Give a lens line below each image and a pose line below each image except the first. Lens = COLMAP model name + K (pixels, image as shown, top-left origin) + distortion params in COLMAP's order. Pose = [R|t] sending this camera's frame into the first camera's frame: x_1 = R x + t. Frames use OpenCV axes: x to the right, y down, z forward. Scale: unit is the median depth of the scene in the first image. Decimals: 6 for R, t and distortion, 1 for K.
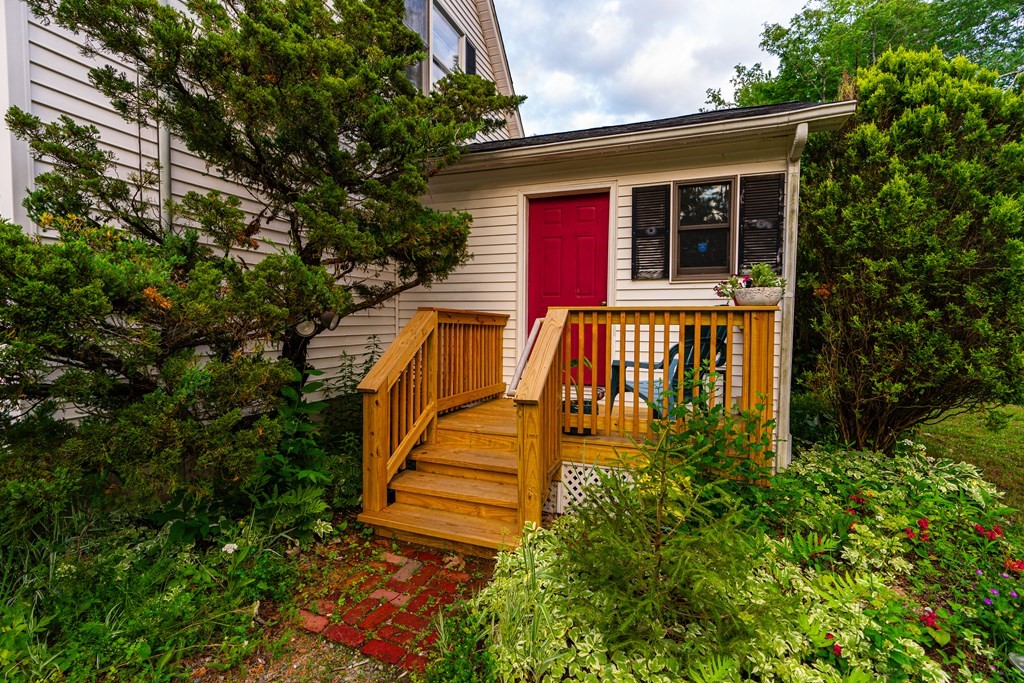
lens RADIAL K [[478.0, 0, 512.0], [0, 478.0, 341.5], [0, 0, 1]] dist [-0.006842, 0.000633]
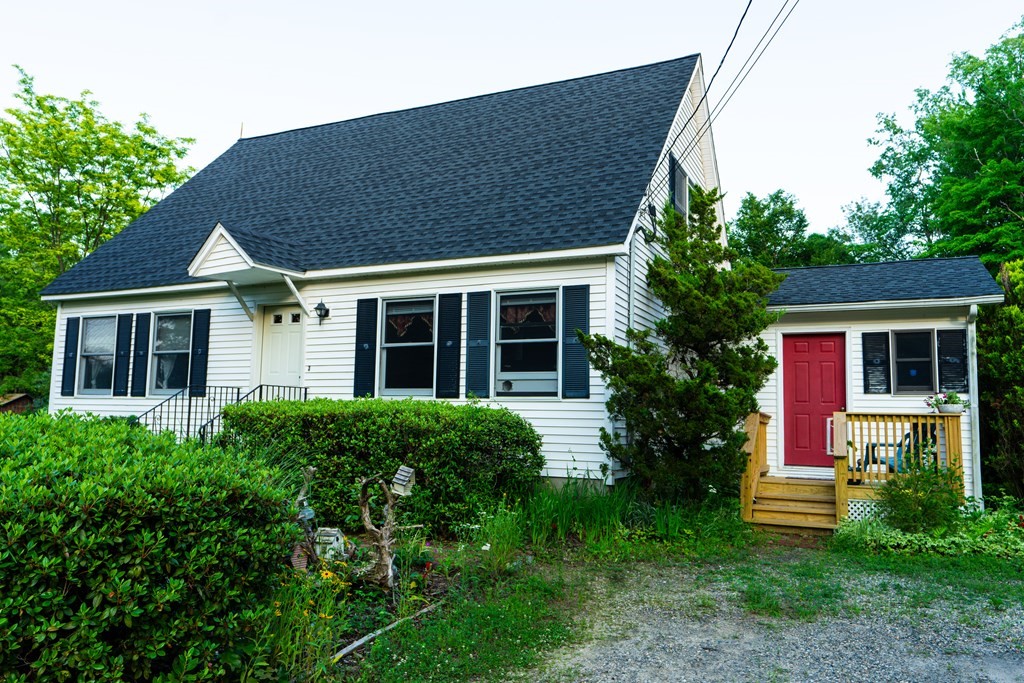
lens RADIAL K [[751.7, 0, 512.0], [0, 751.7, 341.5], [0, 0, 1]] dist [0.004367, 0.000697]
pose [[0.997242, 0.008717, -0.073708, -0.999361], [-0.019827, 0.988278, -0.151375, 0.129856], [0.071524, 0.152419, 0.985724, -2.096401]]
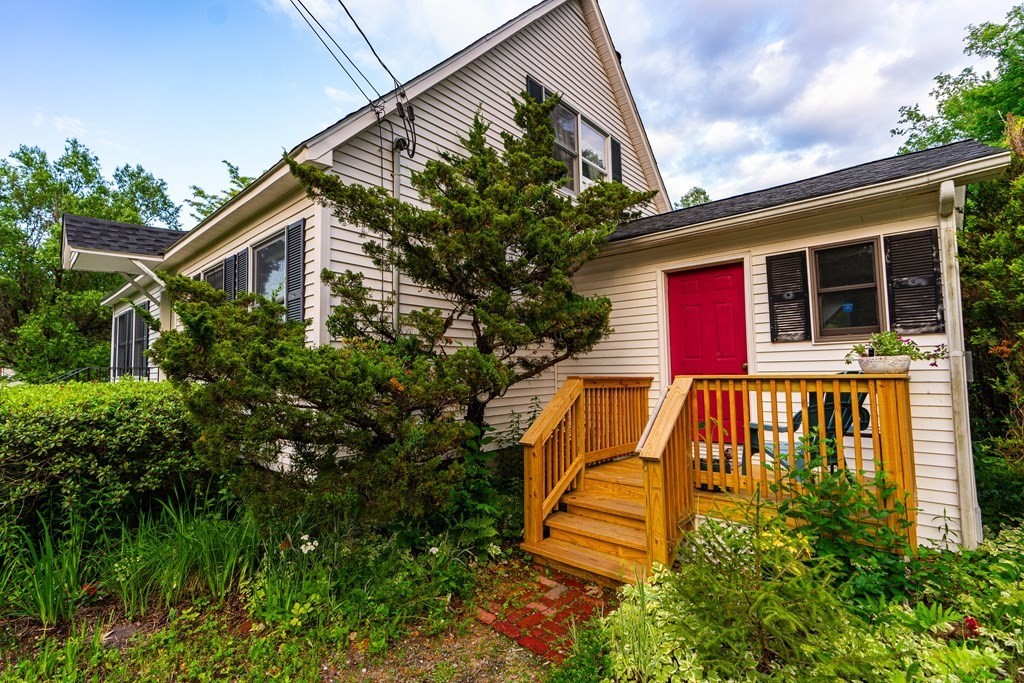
lens RADIAL K [[461.7, 0, 512.0], [0, 461.7, 341.5], [0, 0, 1]] dist [-0.008816, 0.004647]
pose [[0.937428, -0.043411, -0.345462, 0.100336], [0.005392, 0.993888, -0.110261, -0.035258], [0.348137, 0.101499, 0.931933, -0.199318]]
